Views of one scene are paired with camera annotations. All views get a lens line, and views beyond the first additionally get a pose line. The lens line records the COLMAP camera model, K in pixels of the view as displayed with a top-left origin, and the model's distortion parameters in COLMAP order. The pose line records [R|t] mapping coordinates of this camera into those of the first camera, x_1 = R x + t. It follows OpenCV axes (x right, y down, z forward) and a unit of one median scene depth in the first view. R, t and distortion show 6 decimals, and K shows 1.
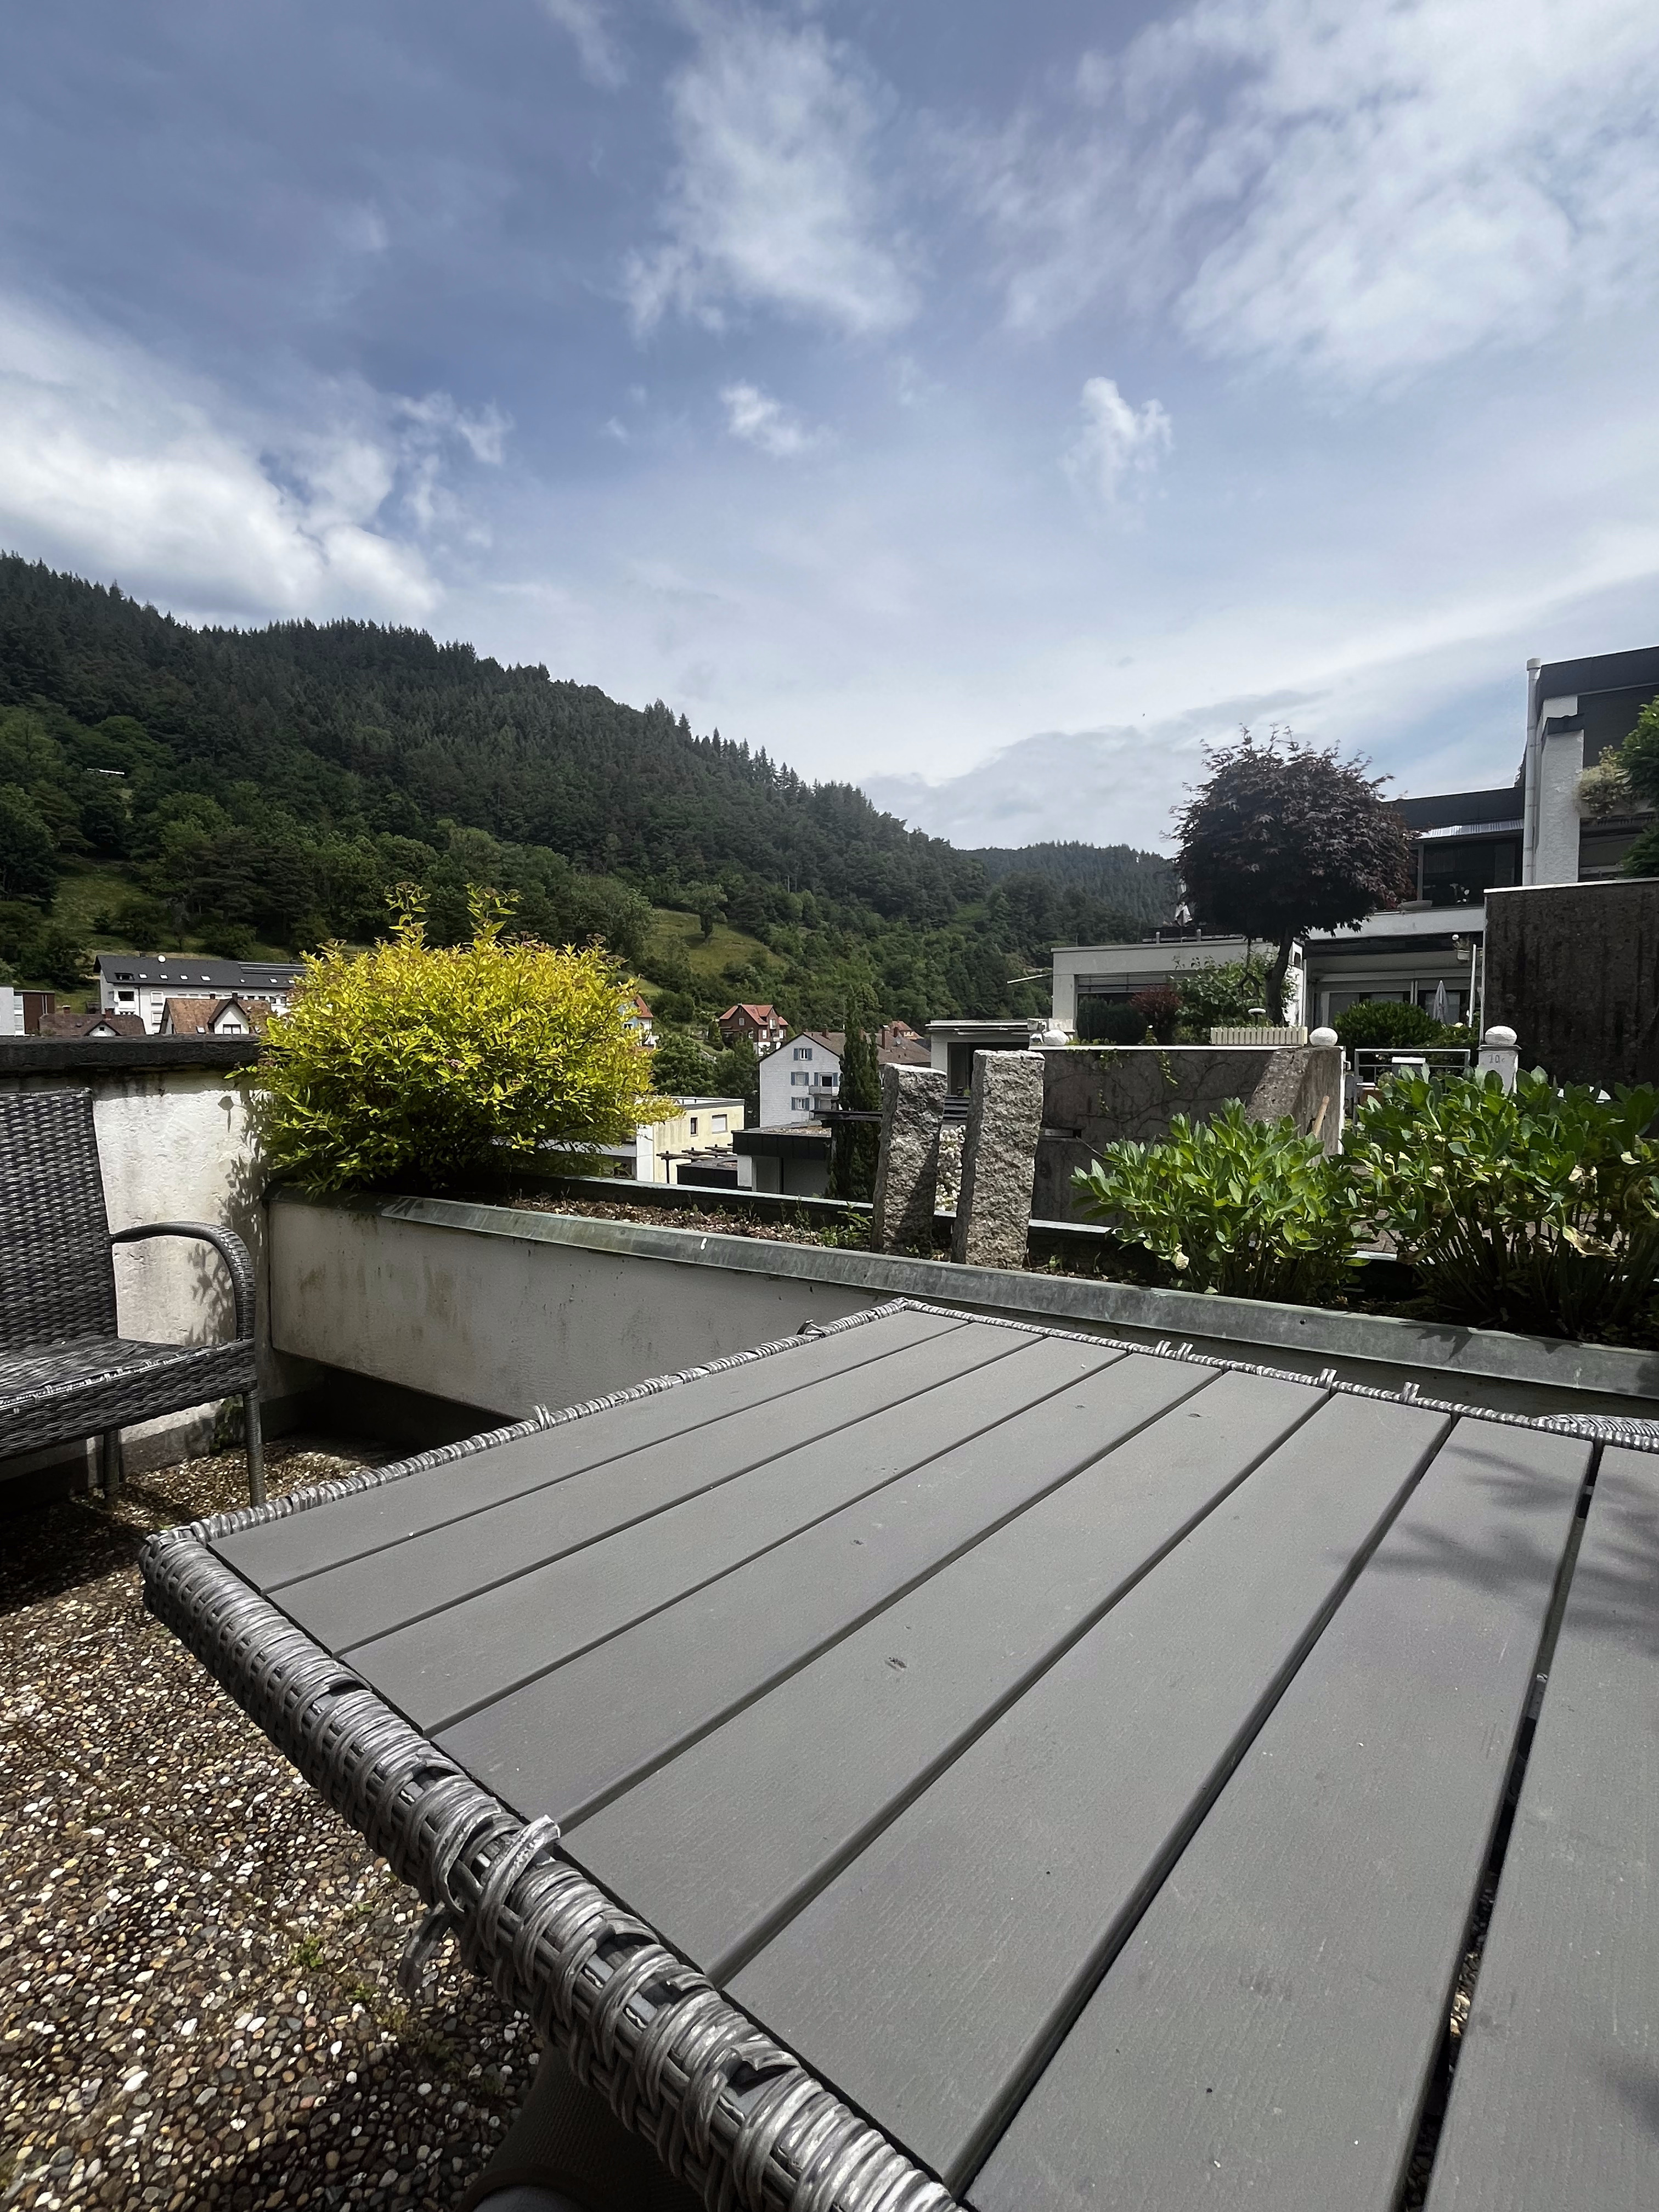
lens RADIAL K [[1029.0, 0, 829.5], [0, 1029.0, 1106.0], [0, 0, 1]] dist [0.001037, -0.000280]
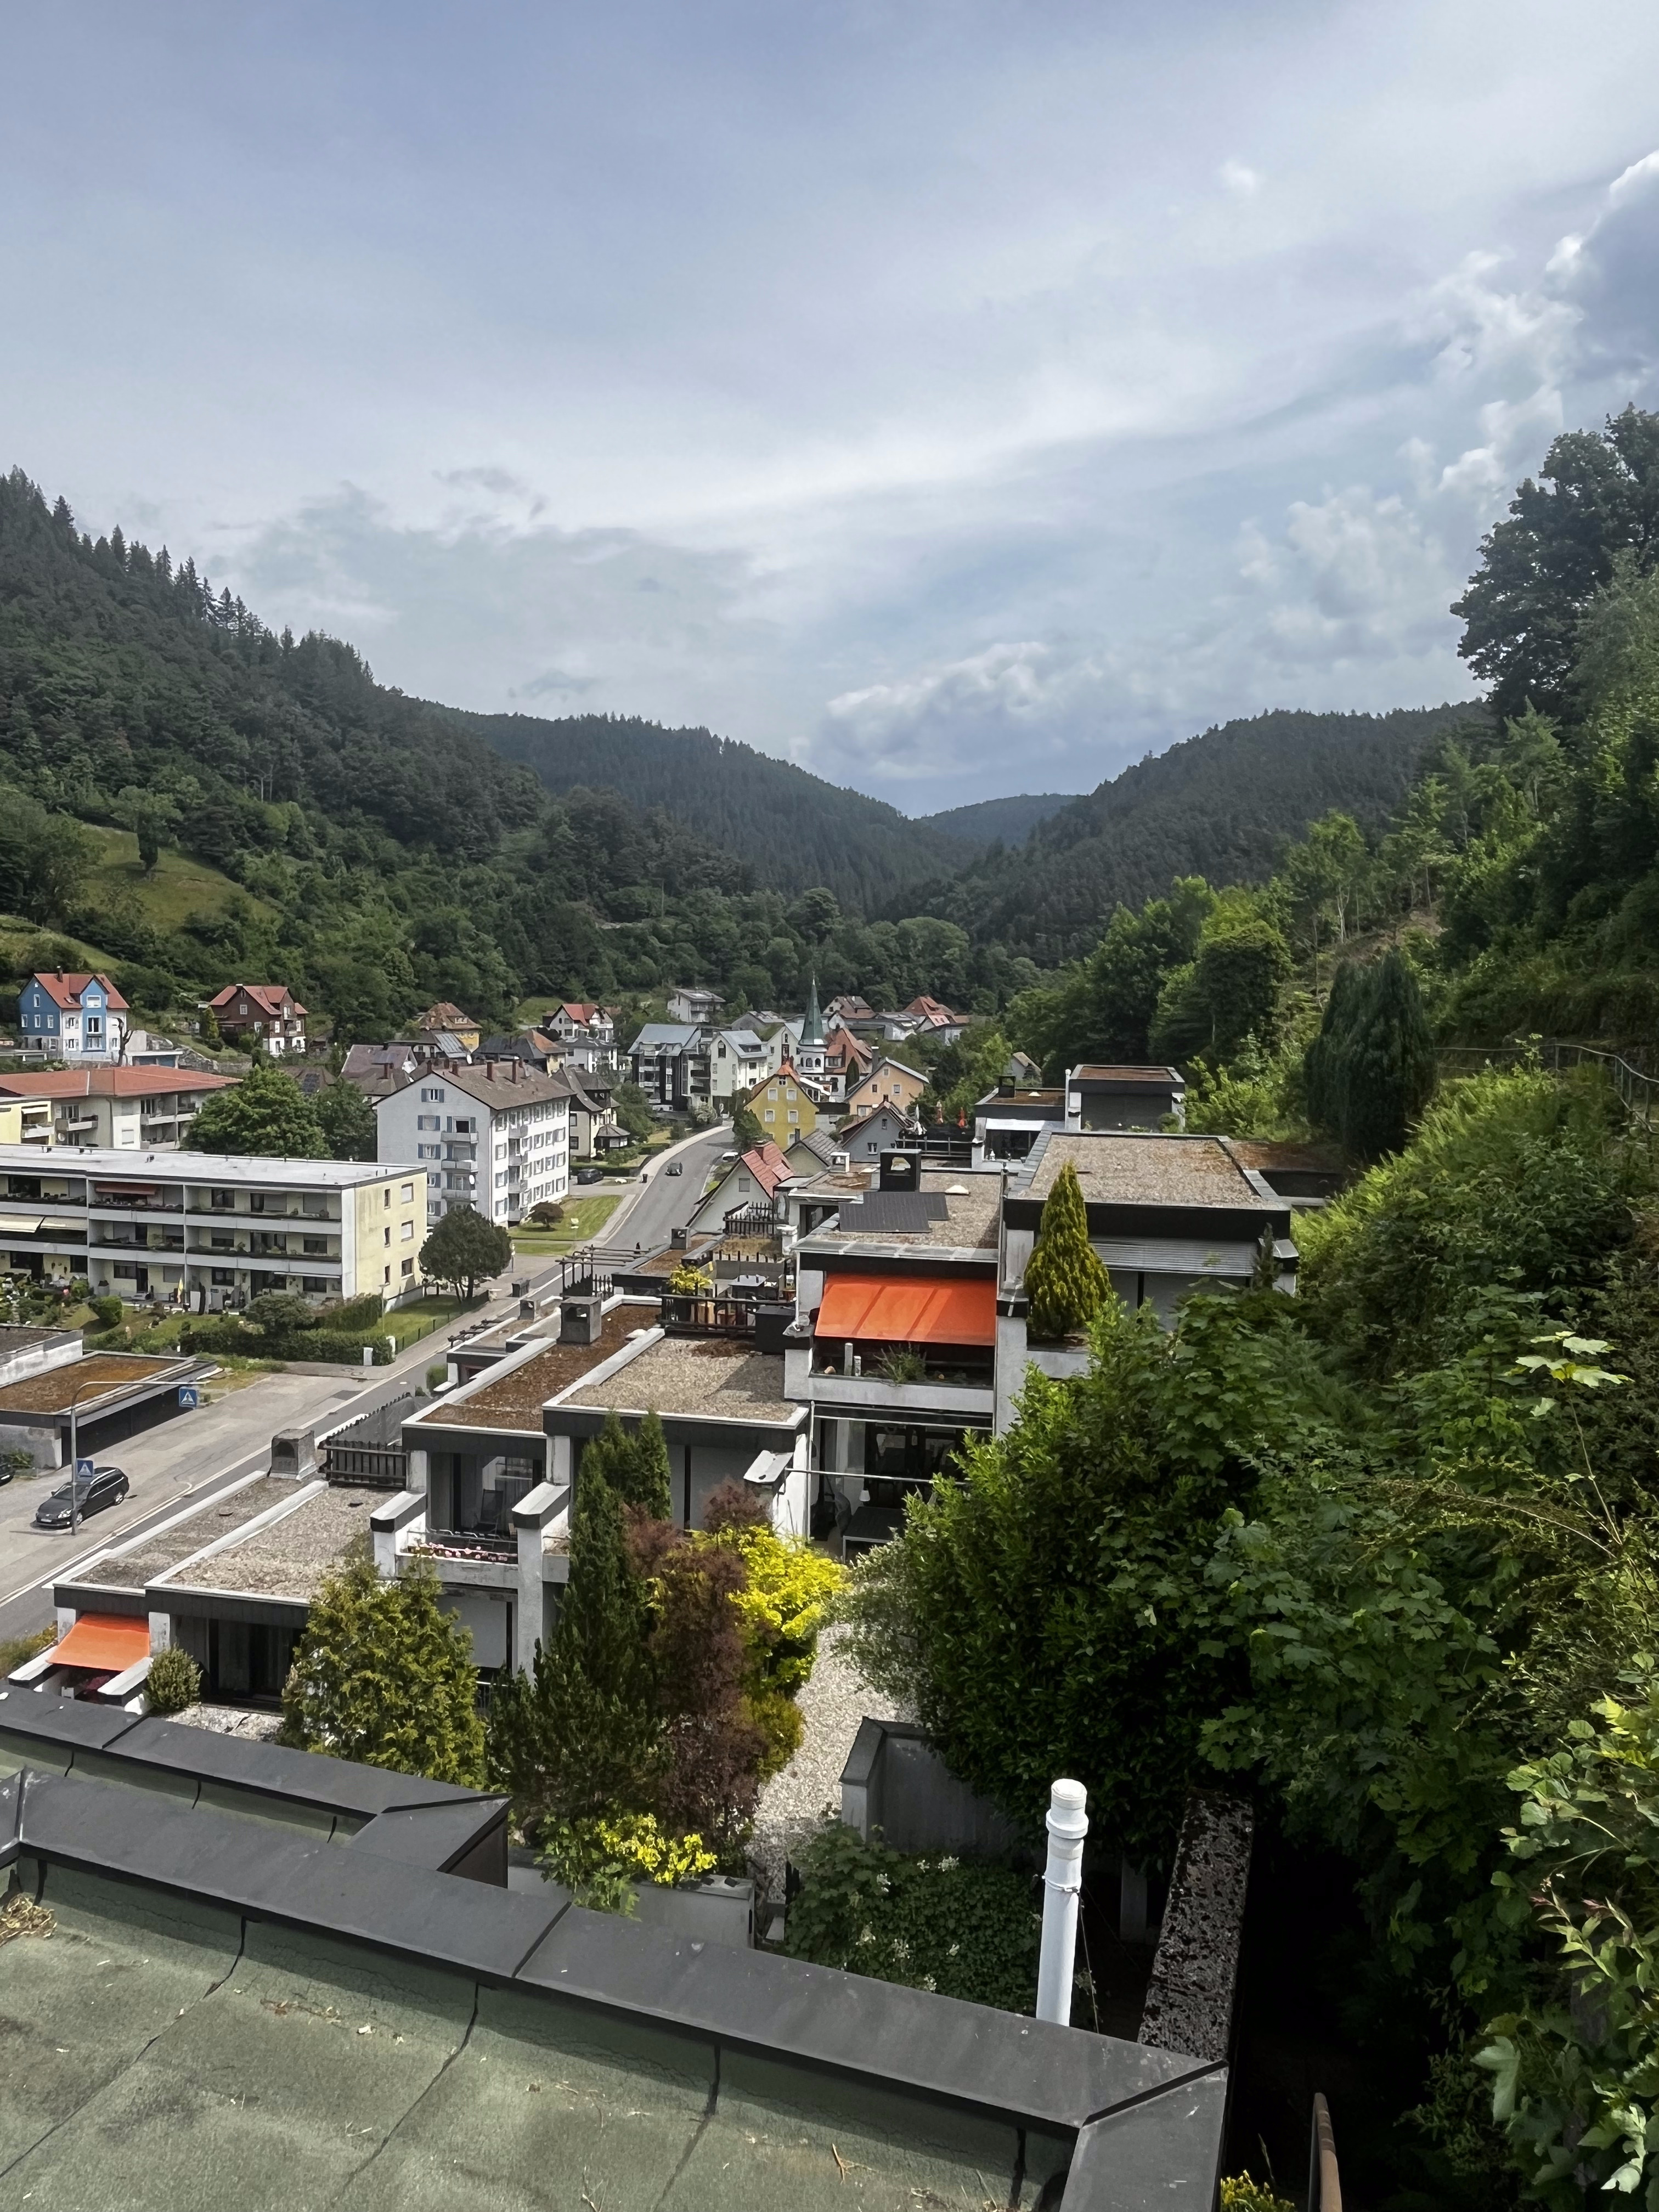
lens RADIAL K [[1696.3, 0, 829.5], [0, 1696.3, 1106.0], [0, 0, 1]] dist [0.002789, 0.001034]
pose [[0.927713, -0.010523, 0.373145, -0.527935], [-0.001739, 0.999470, 0.032510, -0.187428], [-0.373289, -0.030808, 0.927203, -0.978906]]
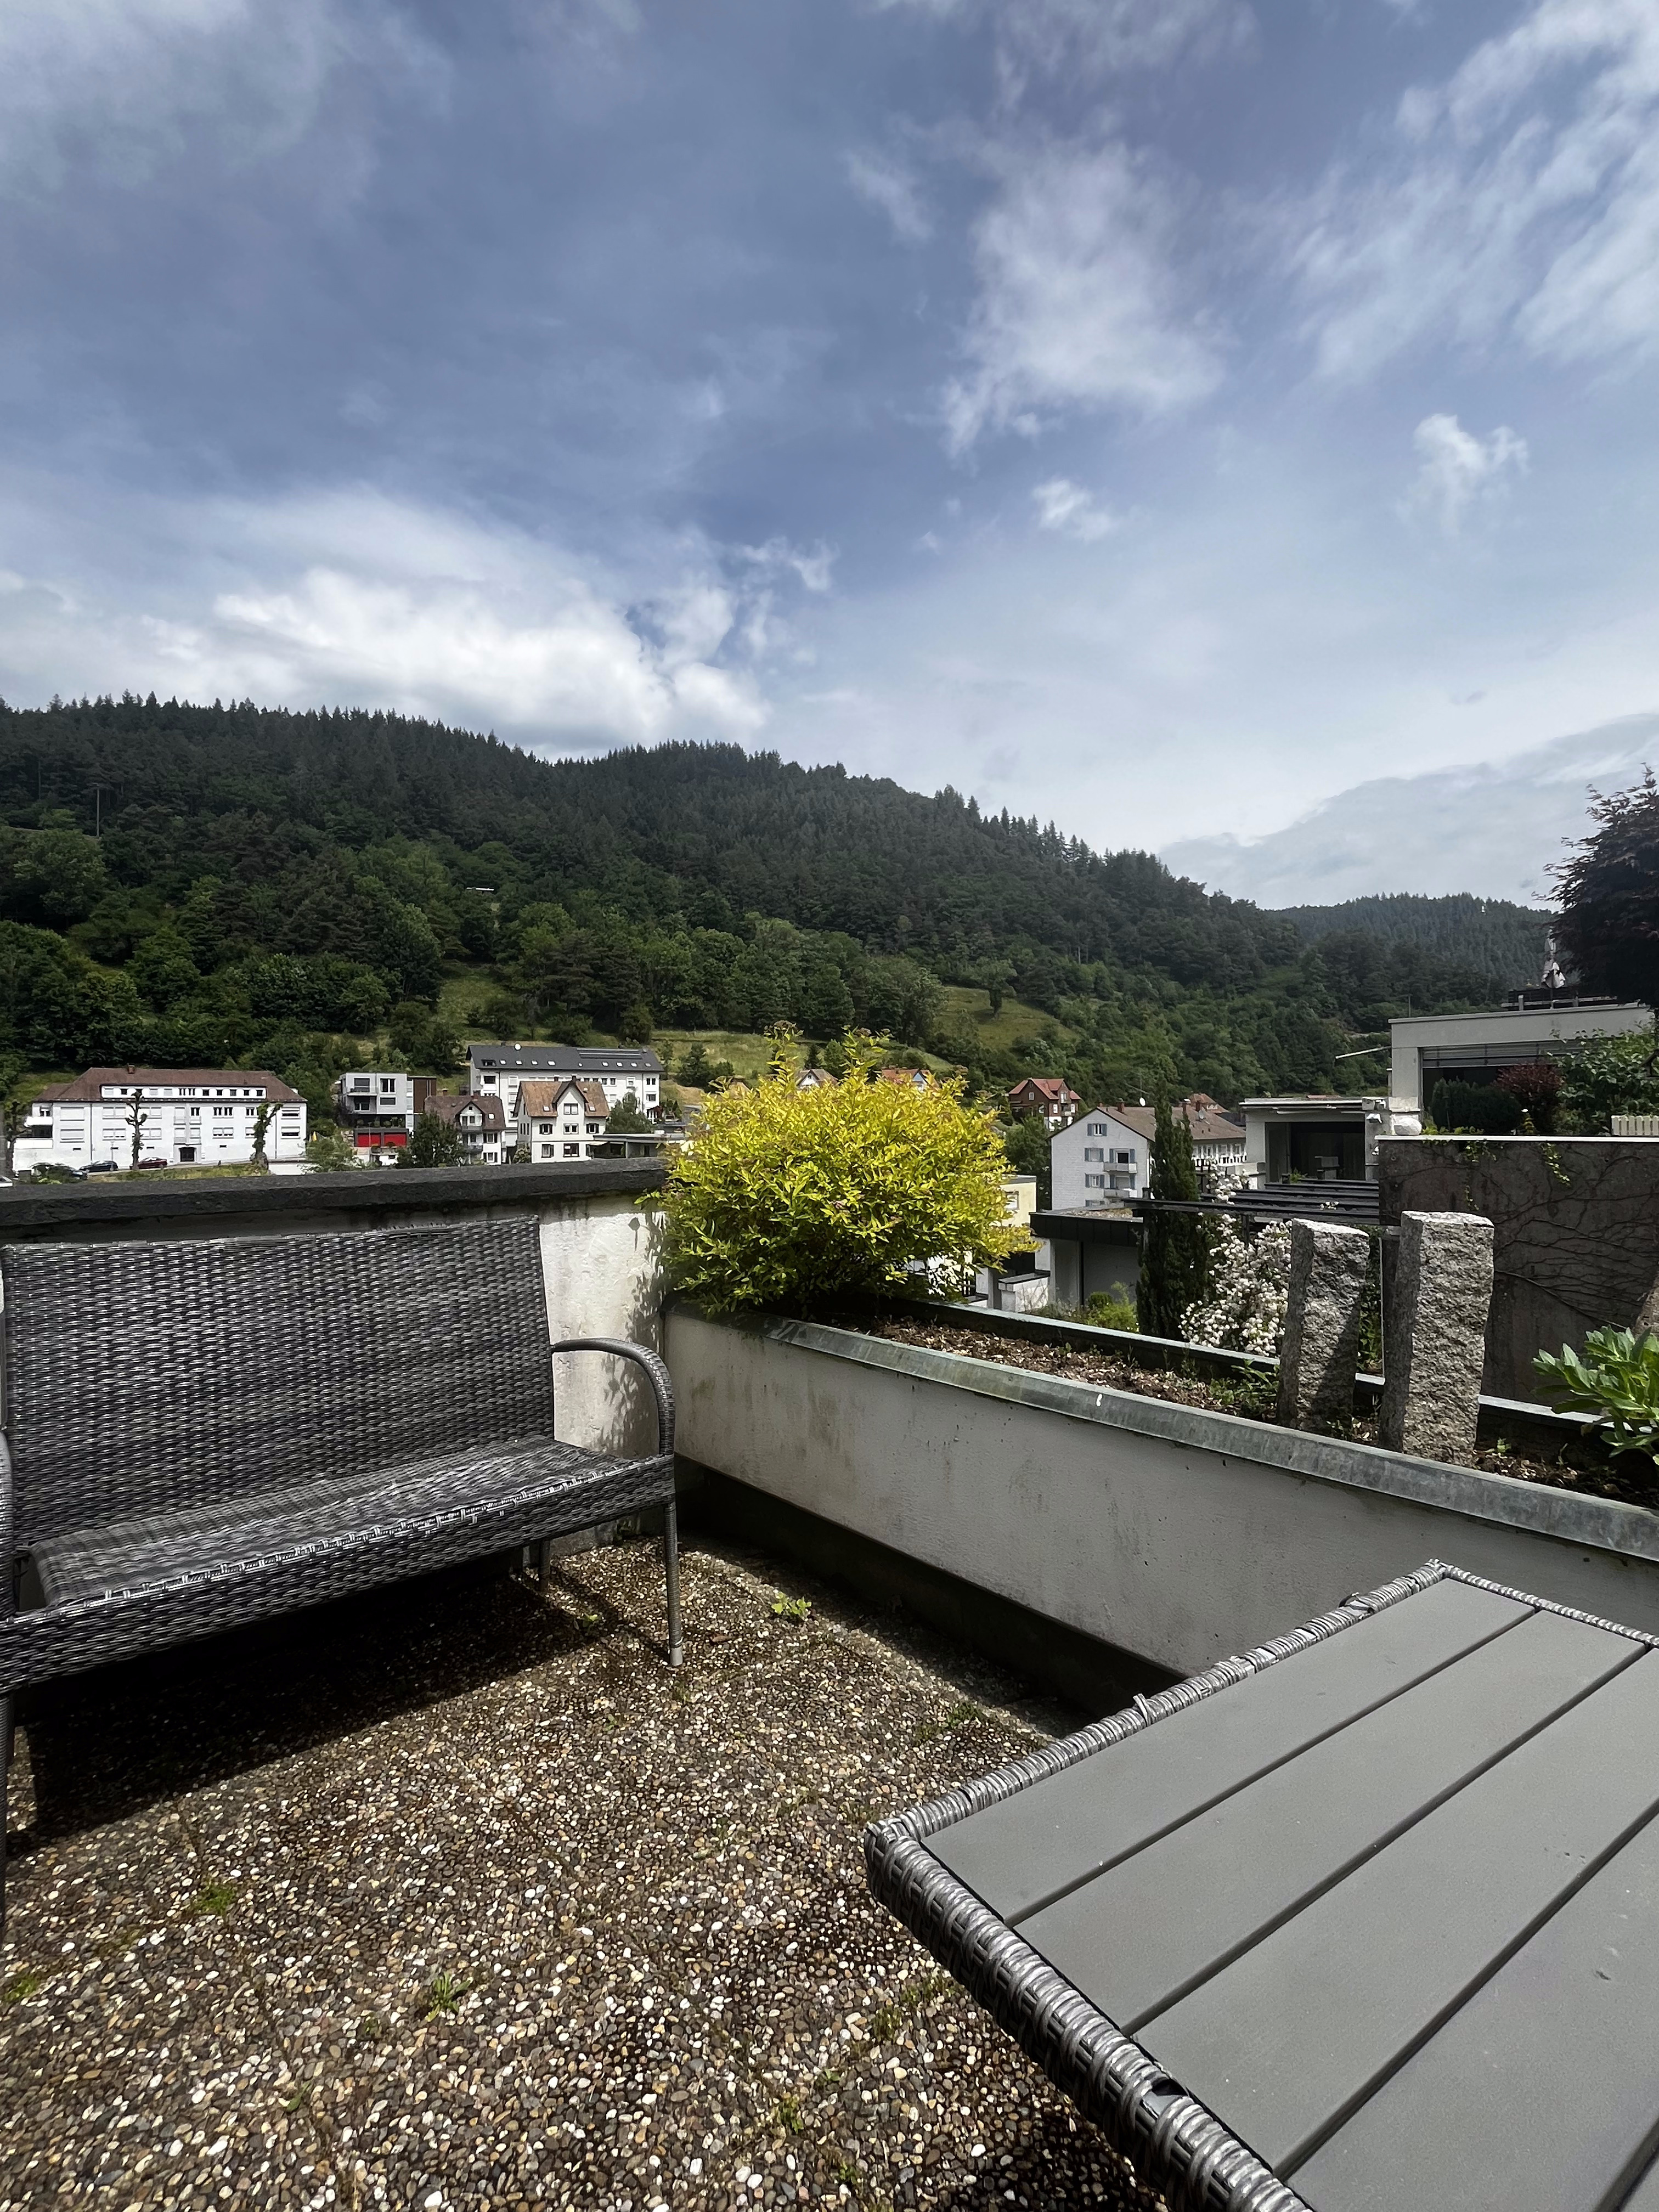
lens RADIAL K [[1029.7, 0, 824.3], [0, 1029.7, 1108.2], [0, 0, 1]] dist [0.003819, -0.001539]
pose [[0.960678, -0.007436, -0.277565, -0.008826], [-0.011643, 0.997683, -0.067026, -0.006819], [0.277420, 0.067622, 0.958366, -0.003619]]
